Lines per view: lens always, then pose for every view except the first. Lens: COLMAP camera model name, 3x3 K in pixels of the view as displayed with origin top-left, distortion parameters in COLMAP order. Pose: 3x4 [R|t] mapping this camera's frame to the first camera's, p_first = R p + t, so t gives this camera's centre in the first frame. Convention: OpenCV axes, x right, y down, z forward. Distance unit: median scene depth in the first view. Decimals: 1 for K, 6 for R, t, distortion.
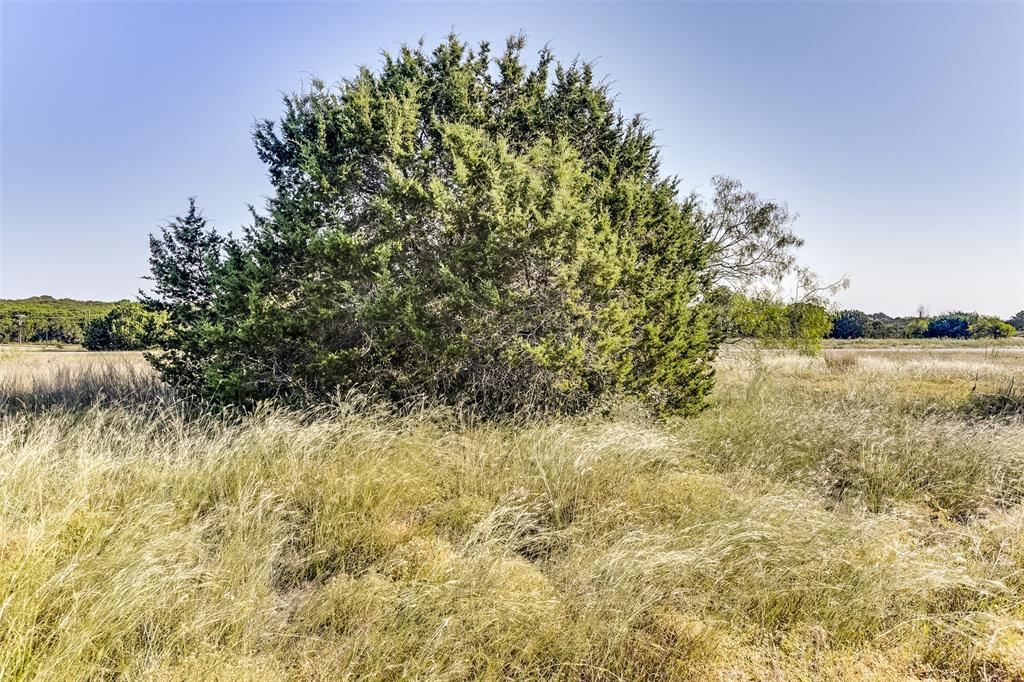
lens RADIAL K [[649.0, 0, 511.6], [0, 649.0, 339.6], [0, 0, 1]] dist [-0.000152, -0.000008]
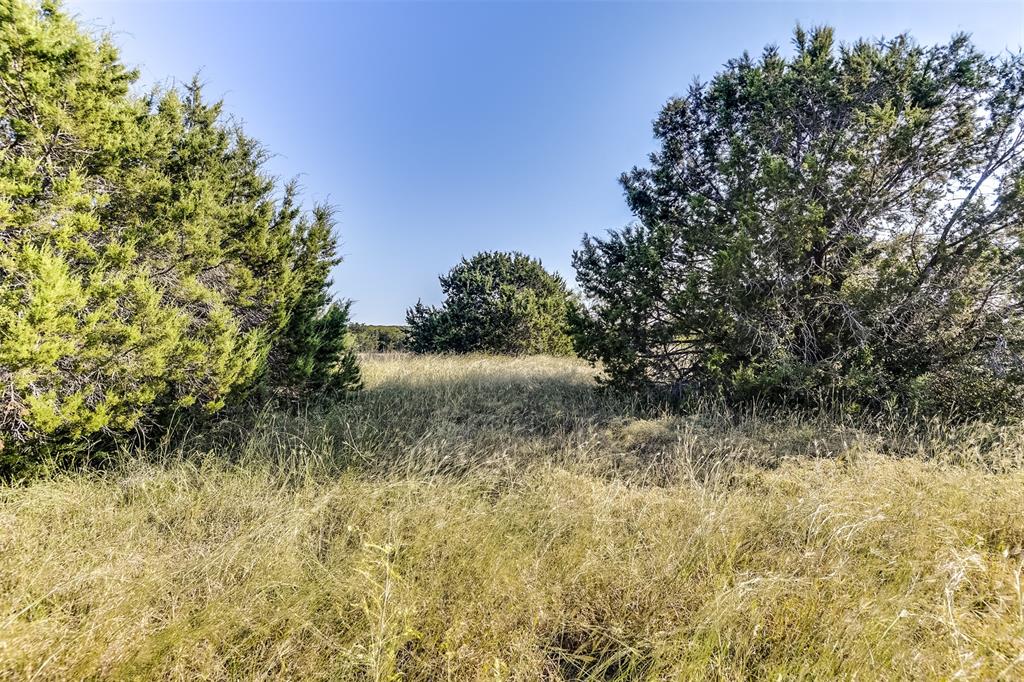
lens RADIAL K [[505.9, 0, 512.0], [0, 505.9, 341.5], [0, 0, 1]] dist [-0.018915, 0.000168]
pose [[0.999819, 0.000862, -0.019002, 0.025419], [-0.000975, 0.999982, -0.005947, 0.024963], [0.018997, 0.005965, 0.999802, -2.113947]]
